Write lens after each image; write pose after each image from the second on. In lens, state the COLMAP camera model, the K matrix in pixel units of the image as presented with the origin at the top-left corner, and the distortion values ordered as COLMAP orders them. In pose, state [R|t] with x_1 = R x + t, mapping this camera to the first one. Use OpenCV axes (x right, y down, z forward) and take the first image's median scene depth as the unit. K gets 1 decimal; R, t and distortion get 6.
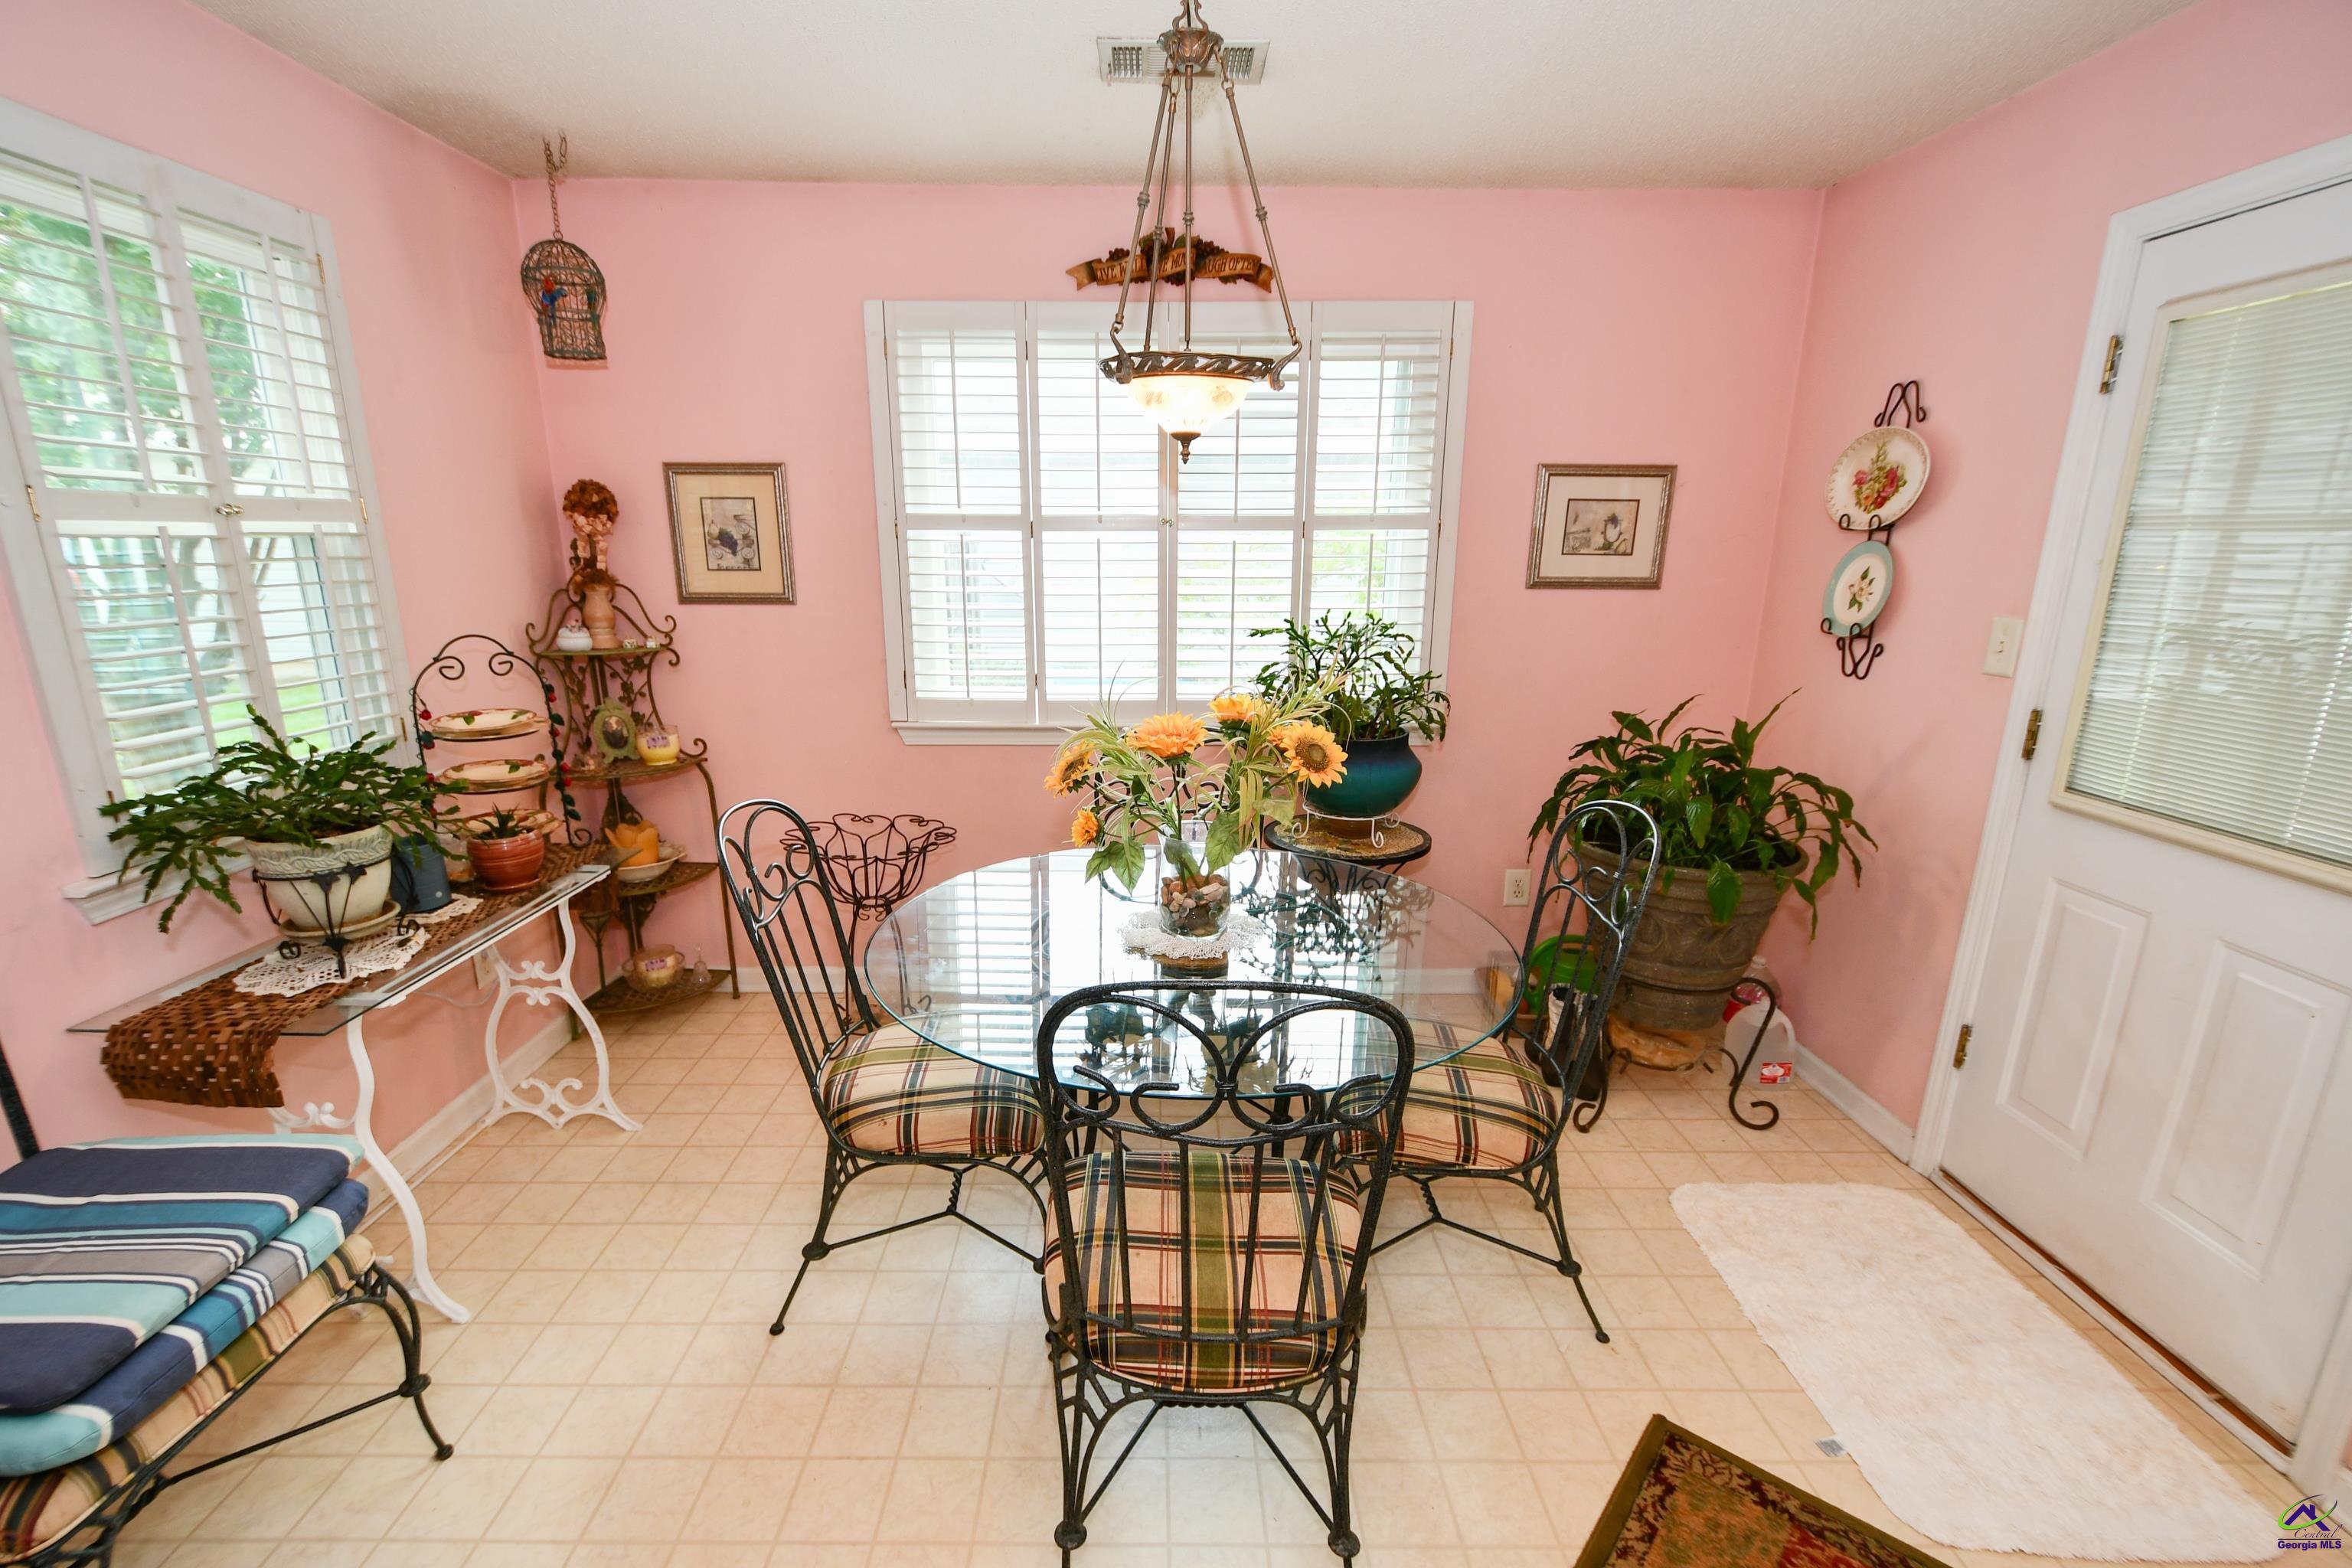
lens RADIAL K [[1027.3, 0, 1149.0], [0, 1027.3, 814.6], [0, 0, 1]] dist [0.002476, -0.006509]
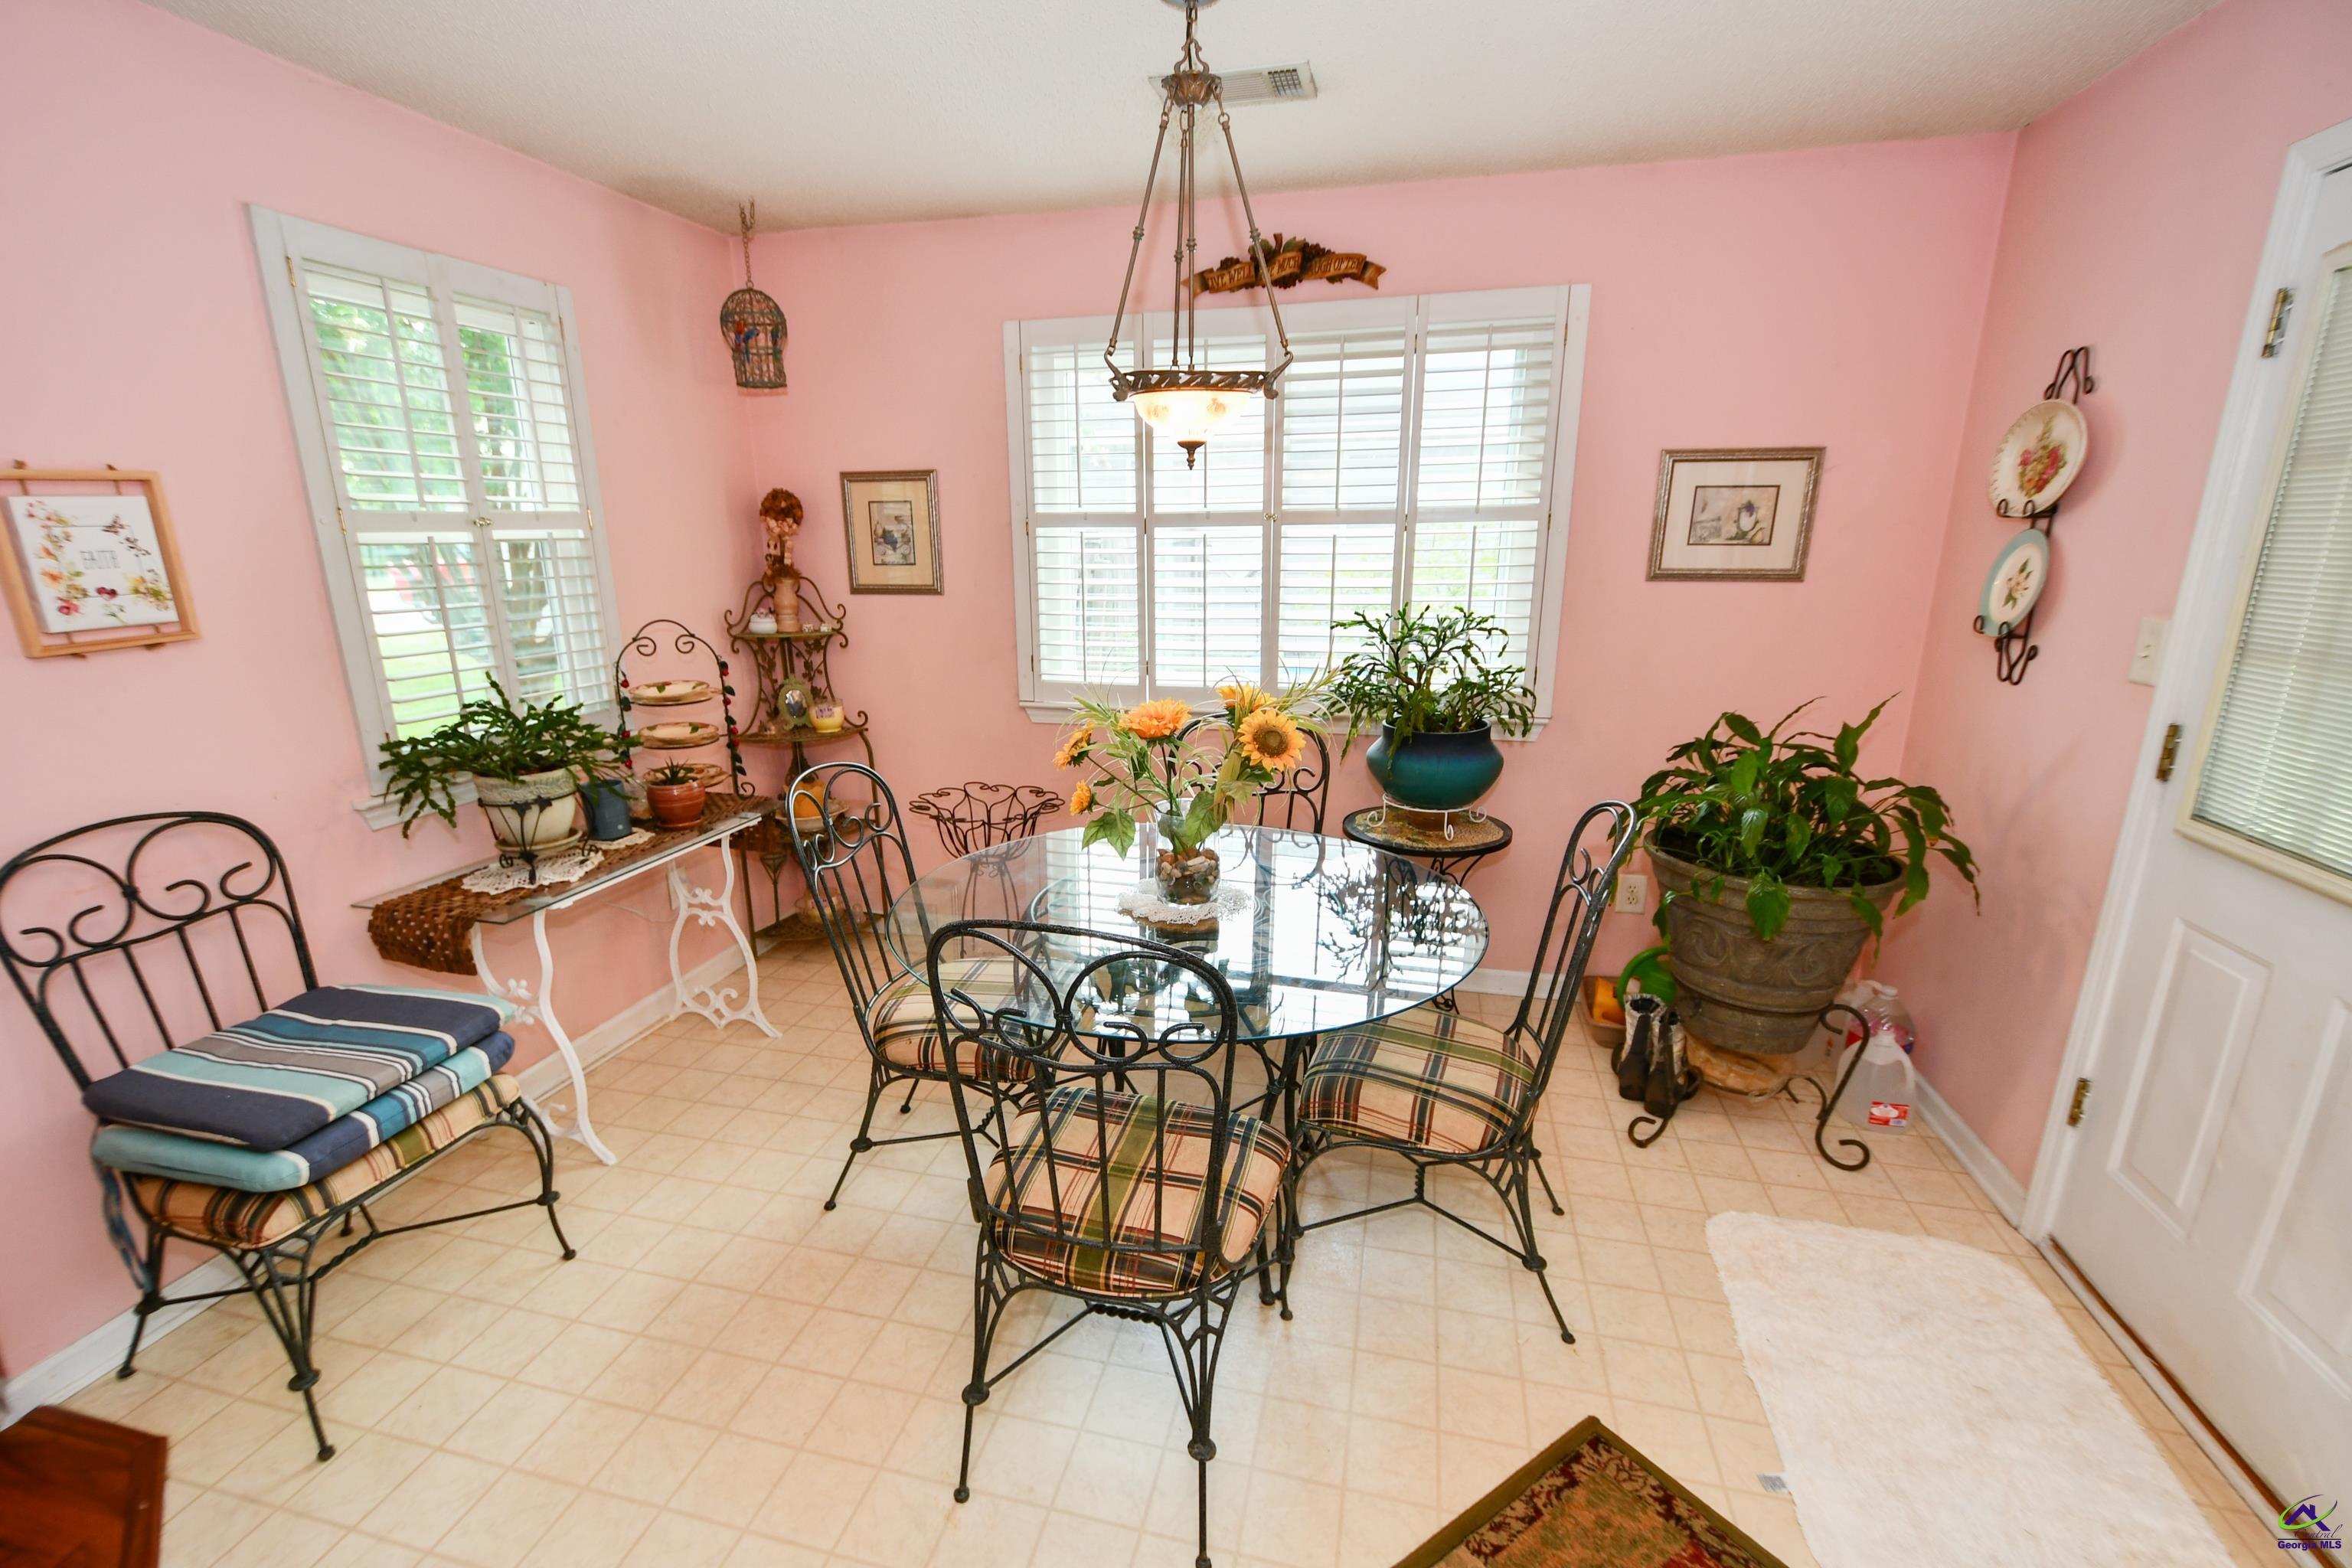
lens RADIAL K [[1031.1, 0, 1162.4], [0, 1031.1, 815.8], [0, 0, 1]] dist [0.004137, -0.005539]
pose [[0.968143, 0.056327, -0.243979, 0.240930], [-0.053065, 0.998392, 0.019926, 0.003353], [0.244709, -0.006345, 0.969576, -0.056226]]
